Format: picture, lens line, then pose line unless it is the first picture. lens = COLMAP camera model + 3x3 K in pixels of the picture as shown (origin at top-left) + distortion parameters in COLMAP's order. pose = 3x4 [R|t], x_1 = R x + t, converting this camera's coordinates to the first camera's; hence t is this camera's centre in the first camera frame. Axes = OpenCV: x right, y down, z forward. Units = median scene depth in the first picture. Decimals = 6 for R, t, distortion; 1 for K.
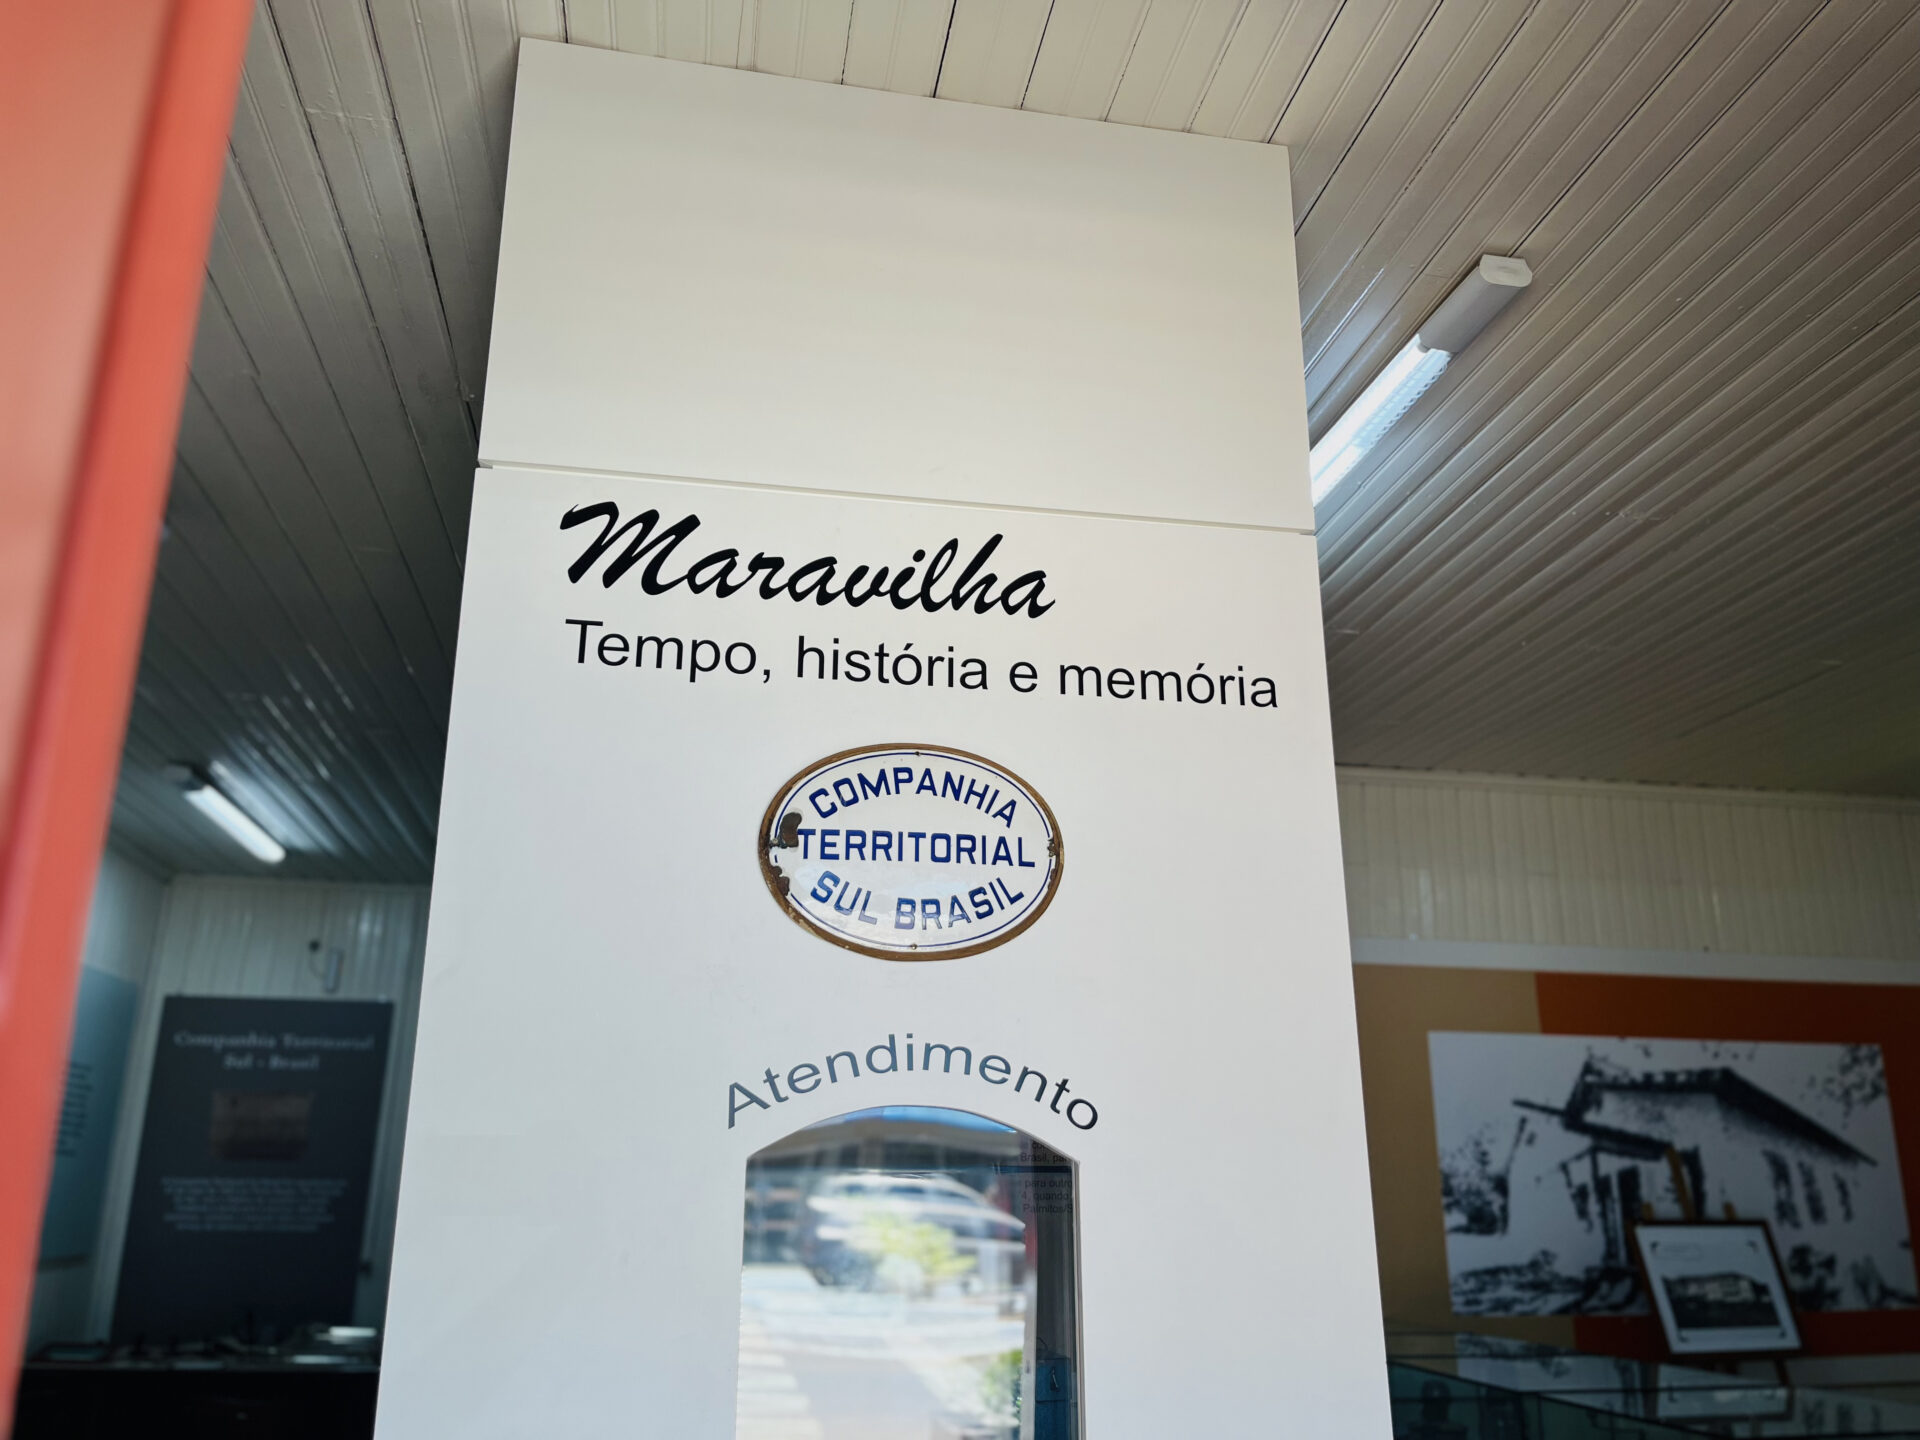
lens RADIAL K [[1491.8, 0, 954.9], [0, 1491.8, 711.0], [0, 0, 1]] dist [0.003098, -0.013248]
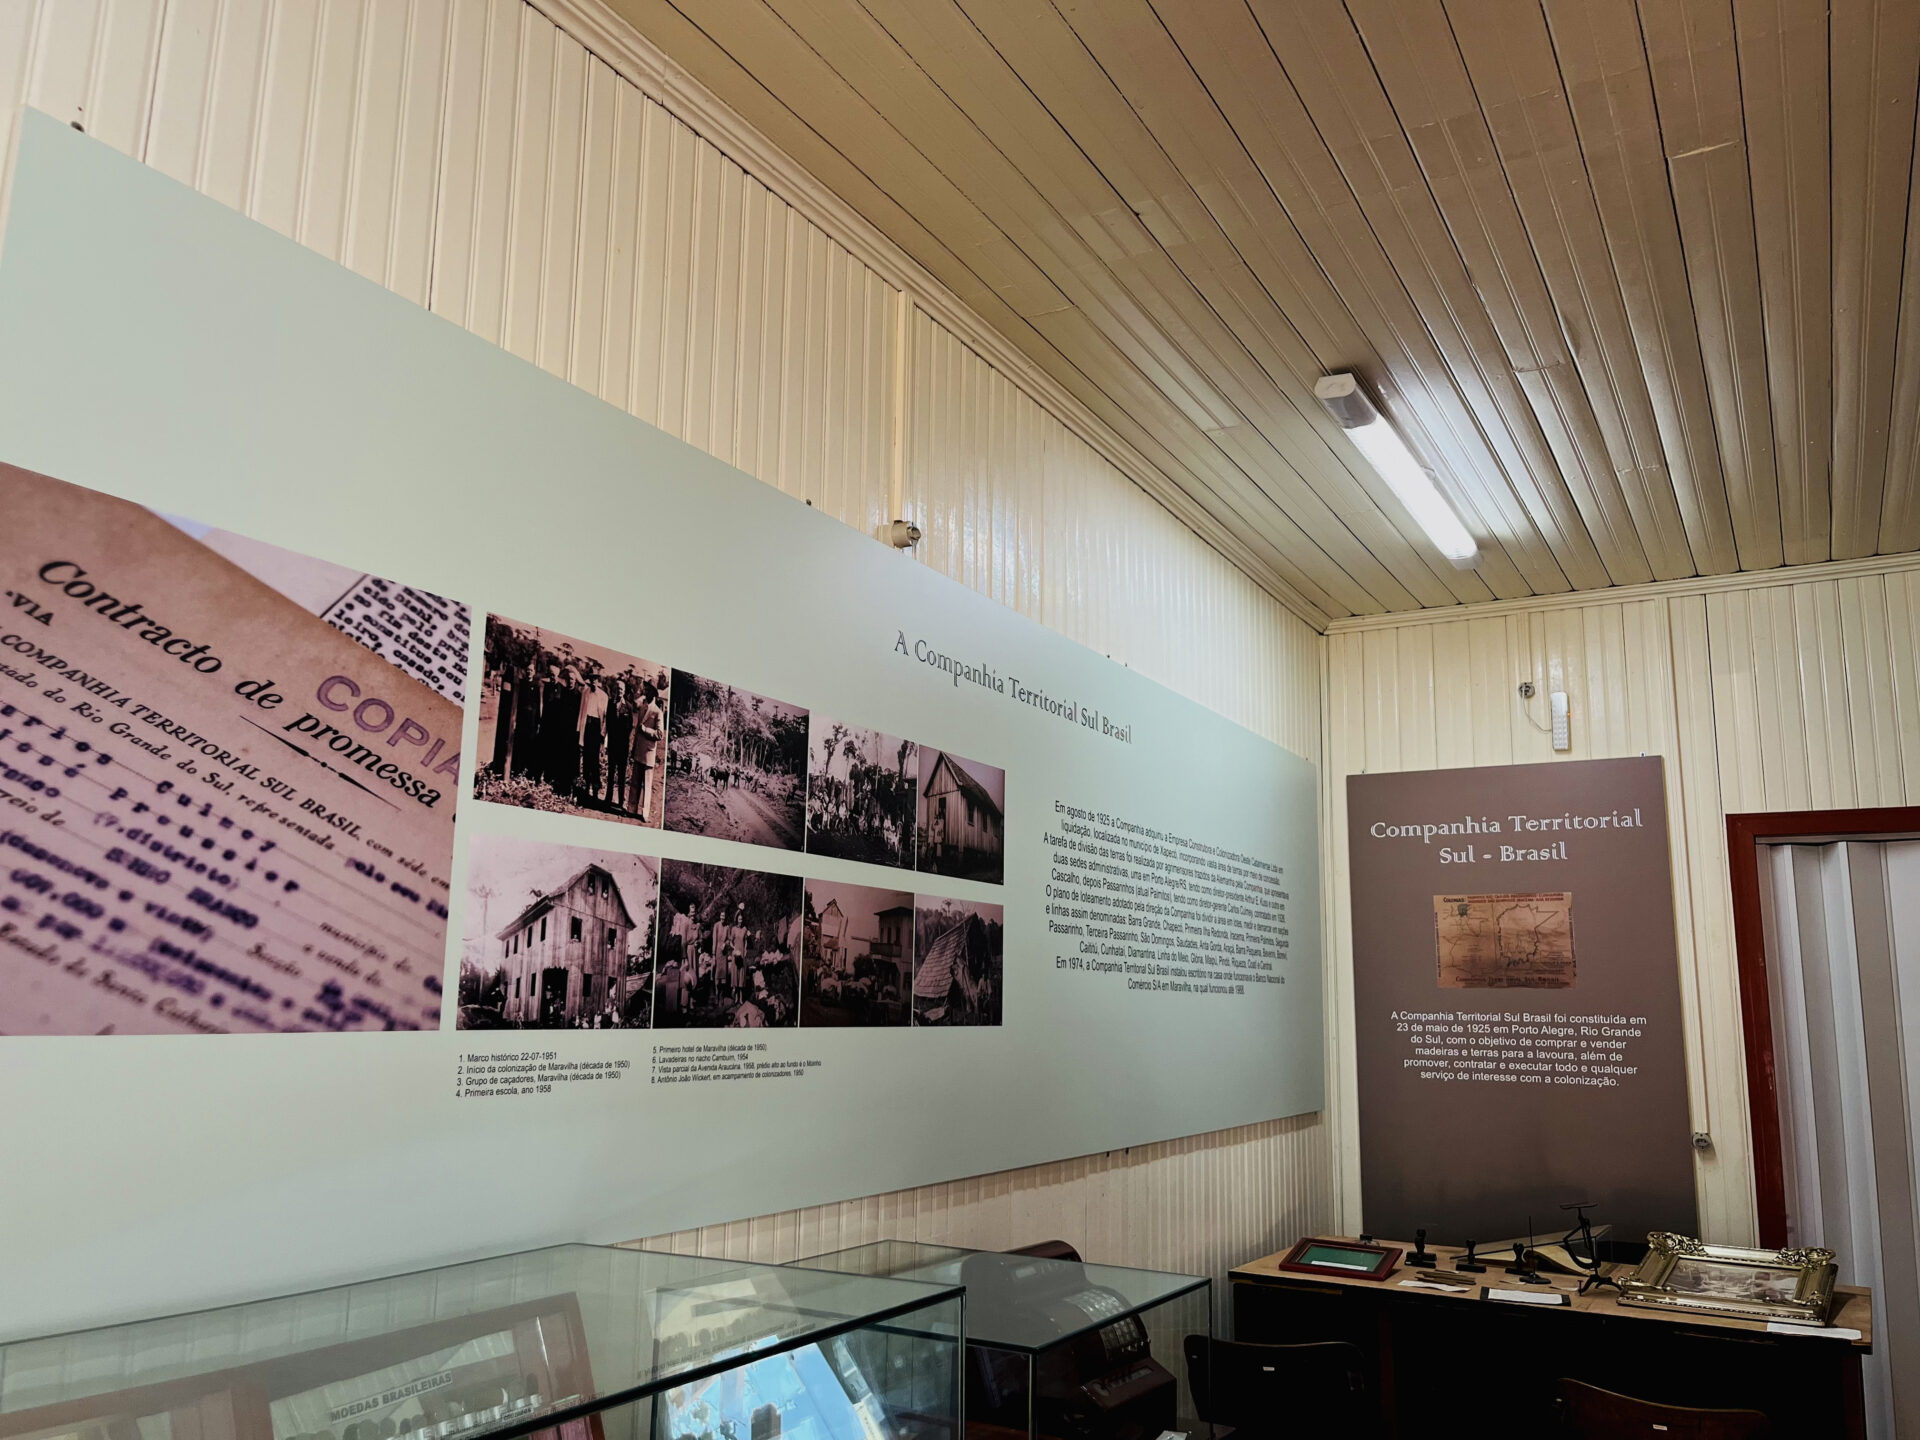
lens RADIAL K [[1491.8, 0, 956.6], [0, 1491.8, 725.7], [0, 0, 1]] dist [0.003098, -0.013248]
pose [[0.763304, -0.116872, -0.635380, -0.177529], [0.189666, 0.980701, 0.047461, 0.082949], [0.617571, -0.156737, 0.770740, 0.269307]]
